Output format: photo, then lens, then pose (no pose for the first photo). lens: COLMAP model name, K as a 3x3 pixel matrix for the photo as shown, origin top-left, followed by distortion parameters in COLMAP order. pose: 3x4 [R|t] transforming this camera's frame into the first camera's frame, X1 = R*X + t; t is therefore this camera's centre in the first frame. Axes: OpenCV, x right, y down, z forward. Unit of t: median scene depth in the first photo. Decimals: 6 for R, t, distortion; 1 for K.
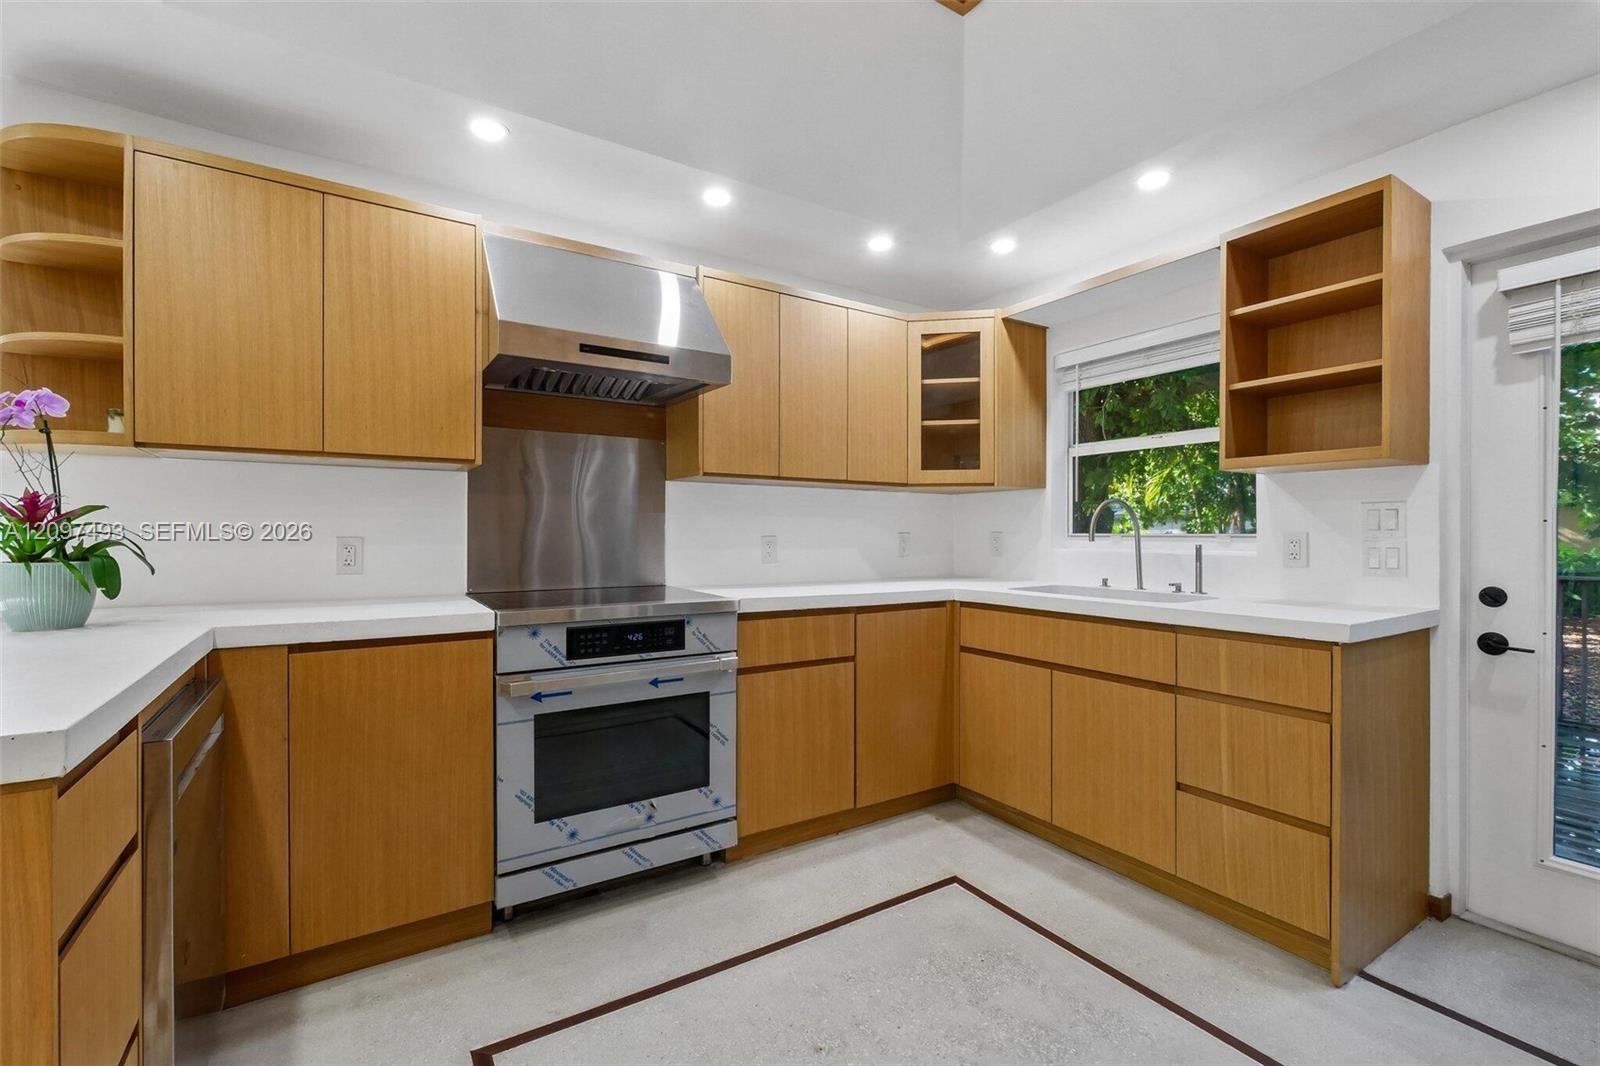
lens RADIAL K [[701.4, 0, 798.5], [0, 701.4, 533.4], [0, 0, 1]] dist [0.002207, 0.000260]
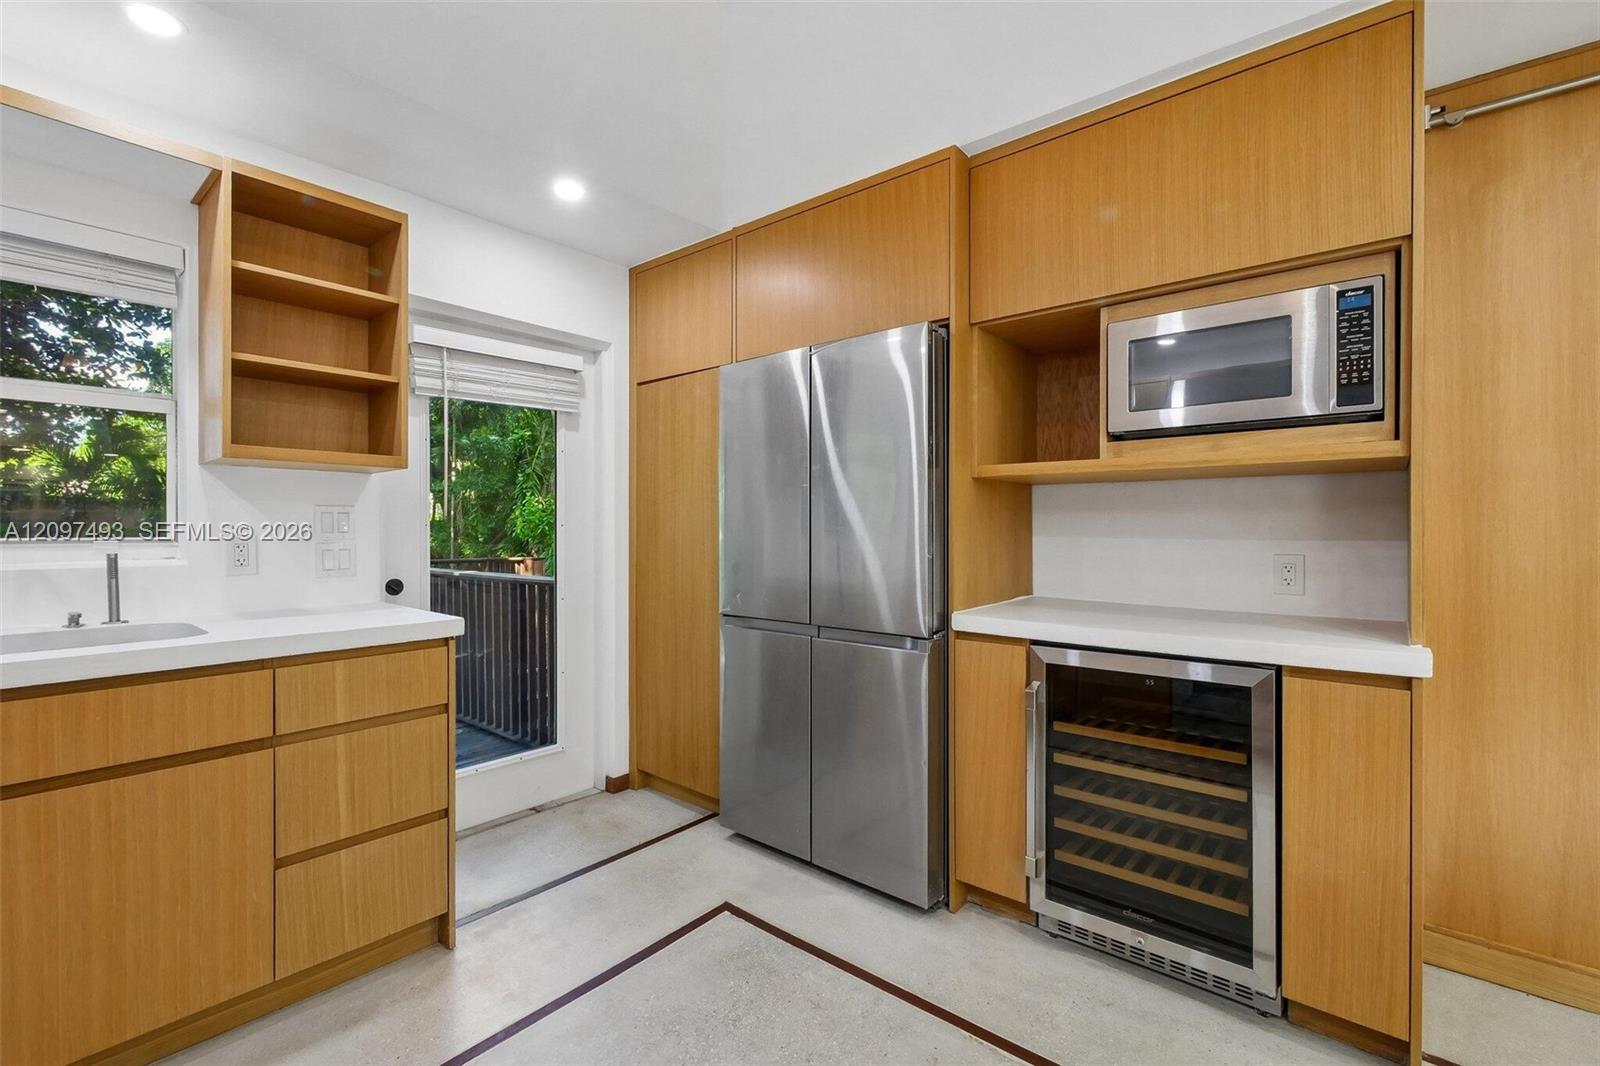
lens RADIAL K [[701.4, 0, 792.9], [0, 701.4, 529.6], [0, 0, 1]] dist [0.002207, 0.000260]
pose [[-0.288331, -0.002302, 0.957528, -0.349981], [0.001060, 0.999996, 0.002723, -0.010966], [-0.957530, 0.001800, -0.288328, 0.645735]]
